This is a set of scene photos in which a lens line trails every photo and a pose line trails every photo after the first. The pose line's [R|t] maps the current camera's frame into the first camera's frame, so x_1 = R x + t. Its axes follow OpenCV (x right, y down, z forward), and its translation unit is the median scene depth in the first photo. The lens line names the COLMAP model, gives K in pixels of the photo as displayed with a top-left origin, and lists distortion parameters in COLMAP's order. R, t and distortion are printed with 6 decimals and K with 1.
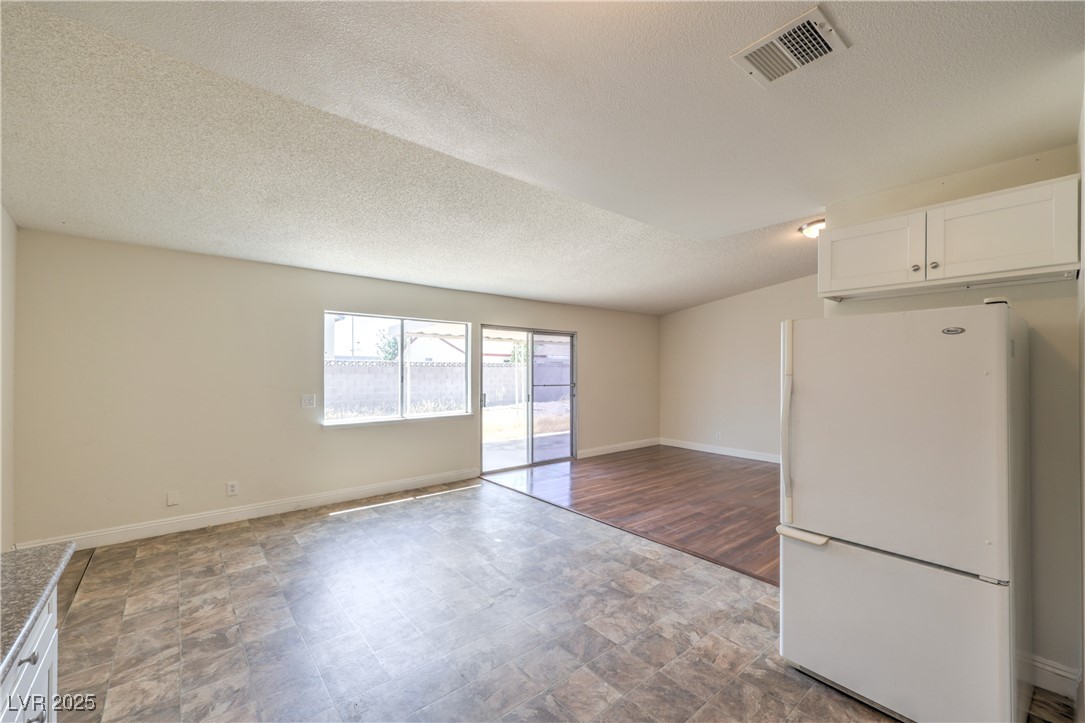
lens RADIAL K [[437.8, 0, 536.7], [0, 437.8, 371.0], [0, 0, 1]] dist [0.007494, -0.001790]
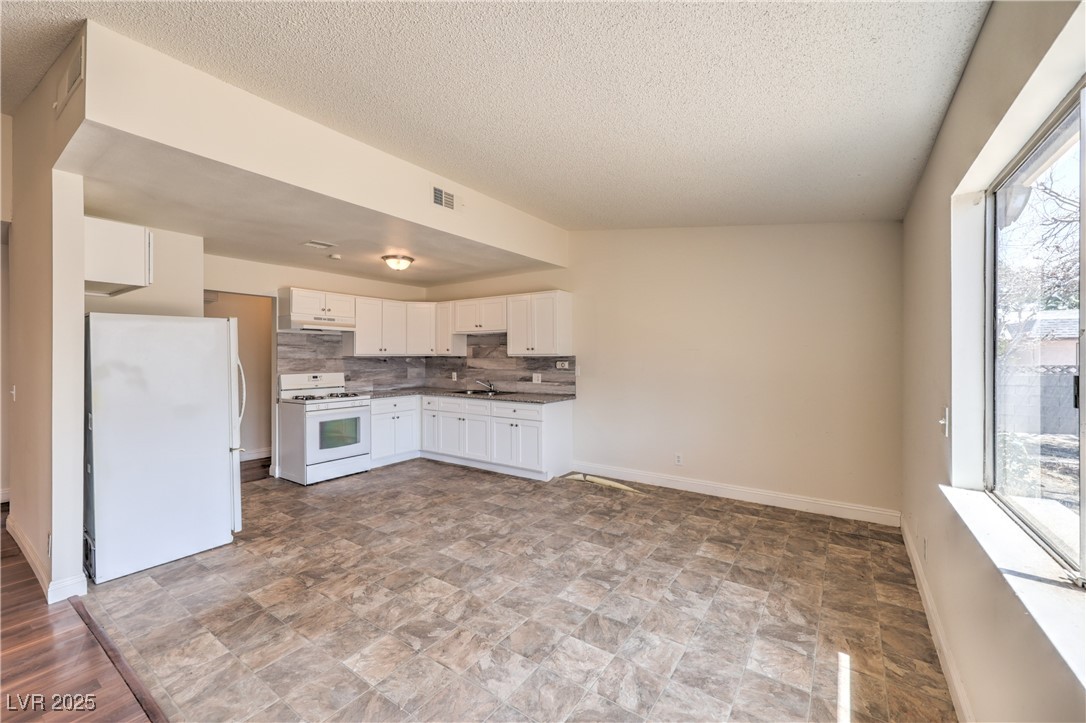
lens RADIAL K [[438.2, 0, 541.5], [0, 438.2, 355.4], [0, 0, 1]] dist [0.007494, -0.001790]
pose [[-0.963877, -0.003038, -0.266330, -0.032841], [-0.003424, 0.999994, 0.000983, 0.008066], [0.266325, 0.001860, -0.963881, 1.515975]]
